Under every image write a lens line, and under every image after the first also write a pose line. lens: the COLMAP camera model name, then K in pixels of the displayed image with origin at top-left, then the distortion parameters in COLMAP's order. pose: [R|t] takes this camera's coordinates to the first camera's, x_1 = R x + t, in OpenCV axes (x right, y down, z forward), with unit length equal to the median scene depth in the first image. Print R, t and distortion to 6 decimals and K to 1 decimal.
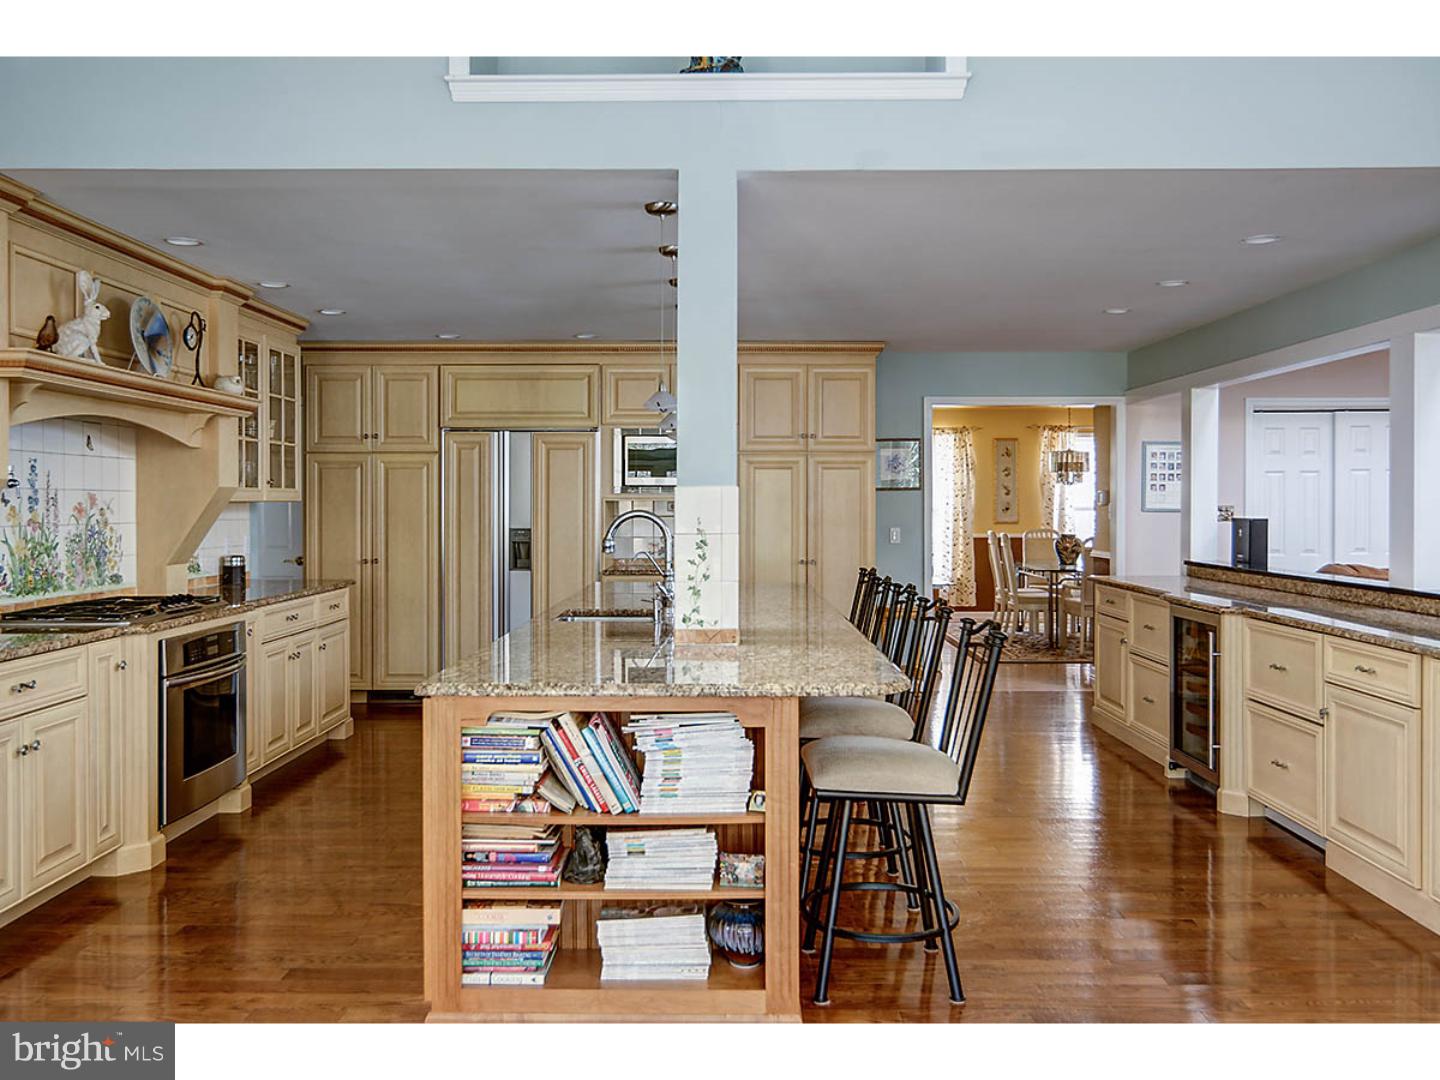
lens RADIAL K [[1207.2, 0, 725.9], [0, 1207.2, 510.4], [0, 0, 1]] dist [-0.009579, 0.001756]
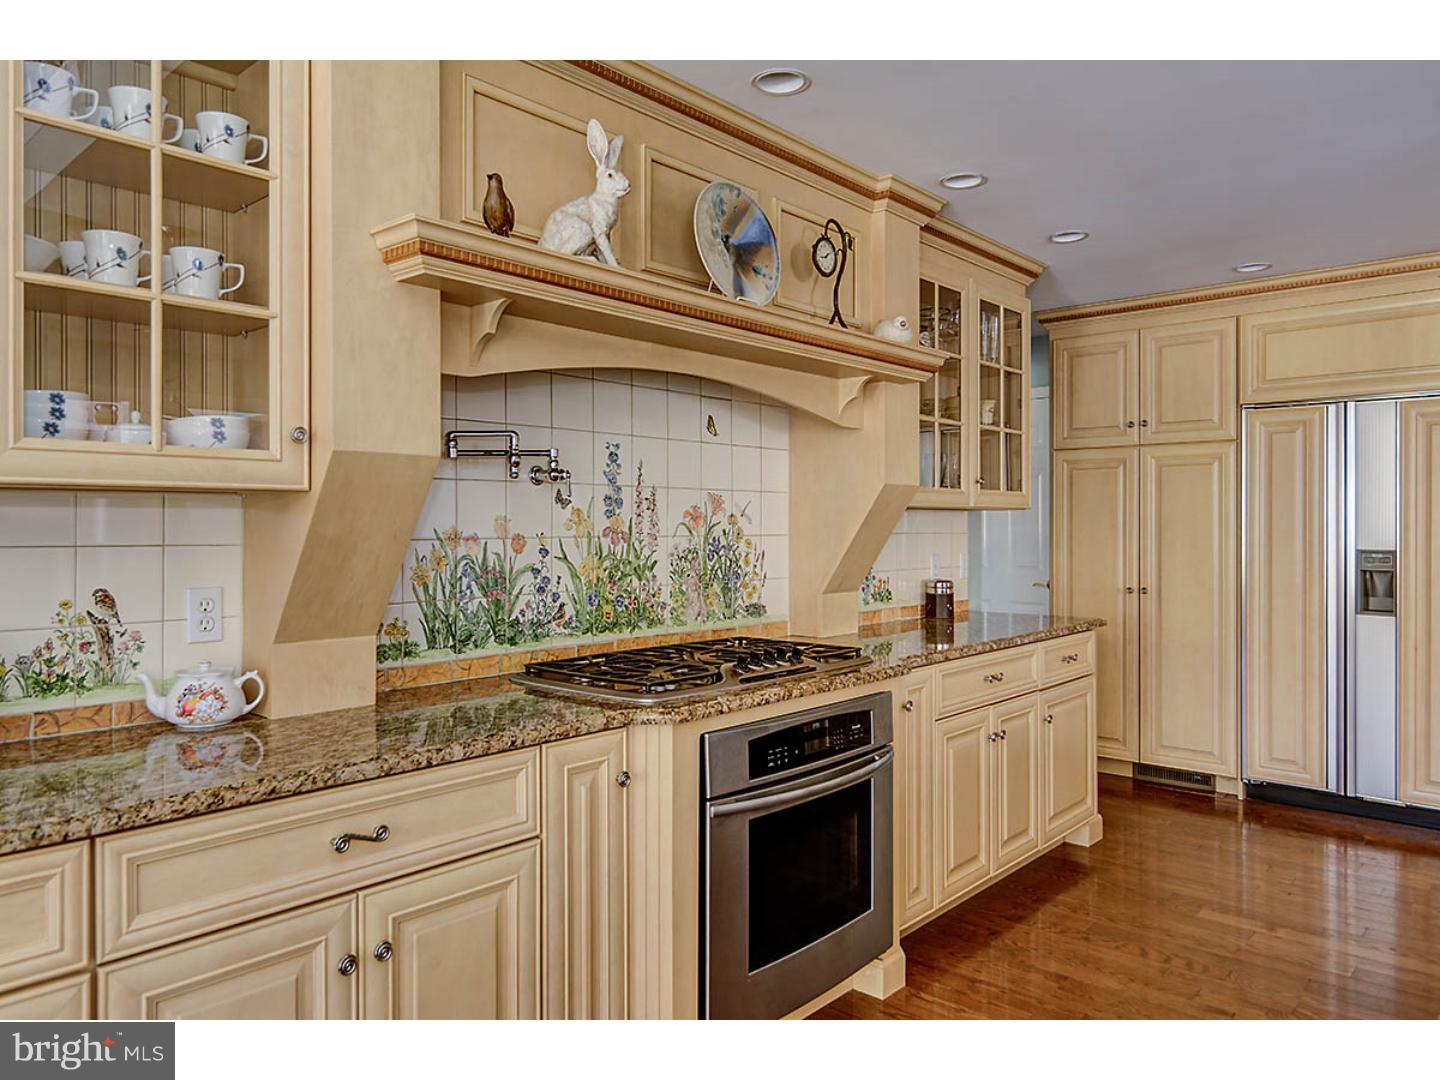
lens RADIAL K [[985.7, 0, 719.3], [0, 985.7, 523.6], [0, 0, 1]] dist [0.005582, 0.003088]
pose [[0.751377, -0.001311, -0.659872, -0.097022], [-0.003460, 0.999976, -0.005927, 0.005784], [0.659864, 0.006736, 0.751355, 0.420393]]
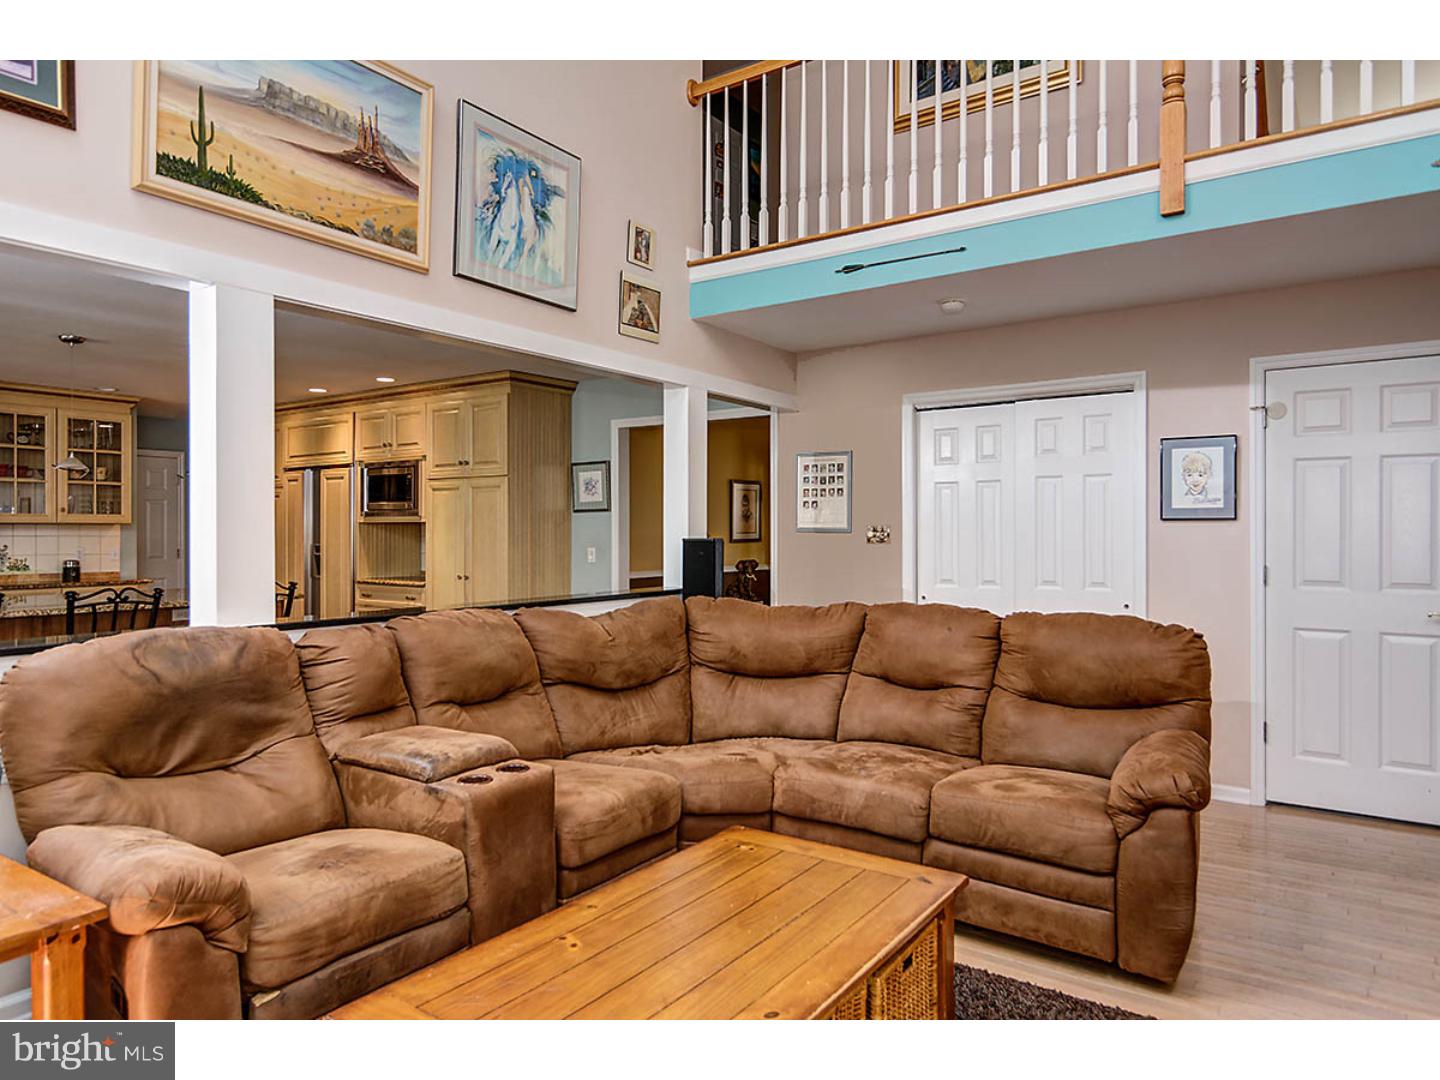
lens RADIAL K [[956.4, 0, 720.0], [0, 956.4, 540.0], [0, 0, 1]] dist [-0.001175, -0.000306]
pose [[0.839579, 0.004390, -0.543220, 0.771278], [-0.004870, 0.999988, 0.000554, 0.007426], [0.543216, 0.002180, 0.839590, 0.430695]]
